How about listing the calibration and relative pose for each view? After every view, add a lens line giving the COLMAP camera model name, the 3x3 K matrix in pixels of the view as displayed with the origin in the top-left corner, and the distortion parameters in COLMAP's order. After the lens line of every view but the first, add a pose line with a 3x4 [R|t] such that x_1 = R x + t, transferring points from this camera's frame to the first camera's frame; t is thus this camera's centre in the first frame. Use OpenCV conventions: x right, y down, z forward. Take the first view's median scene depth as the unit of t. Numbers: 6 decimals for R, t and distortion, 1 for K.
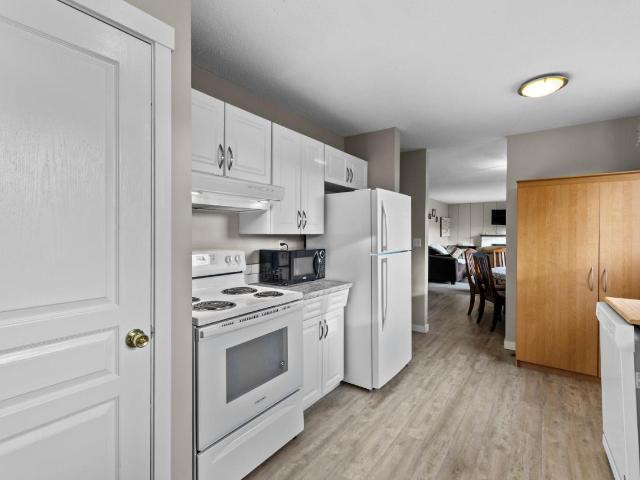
lens RADIAL K [[305.7, 0, 320.2], [0, 305.7, 238.1], [0, 0, 1]] dist [-0.000916, -0.000305]
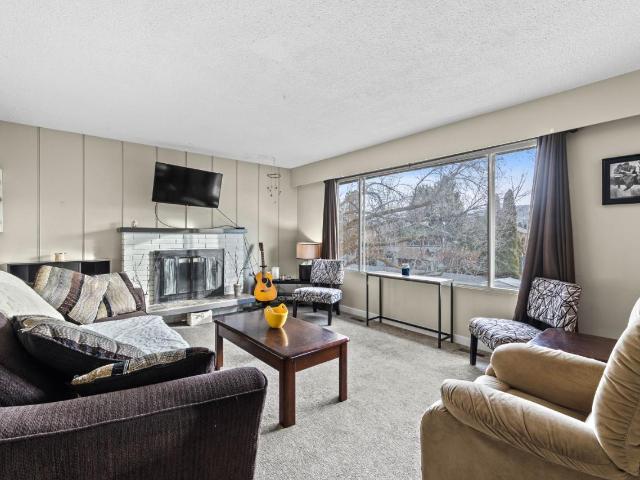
lens RADIAL K [[305.7, 0, 320.1], [0, 305.7, 236.5], [0, 0, 1]] dist [-0.000916, -0.000305]
pose [[0.225763, -0.000465, 0.974182, 0.484490], [0.004984, 0.999987, -0.000678, 0.002032], [-0.974170, 0.005009, 0.225762, 1.463788]]
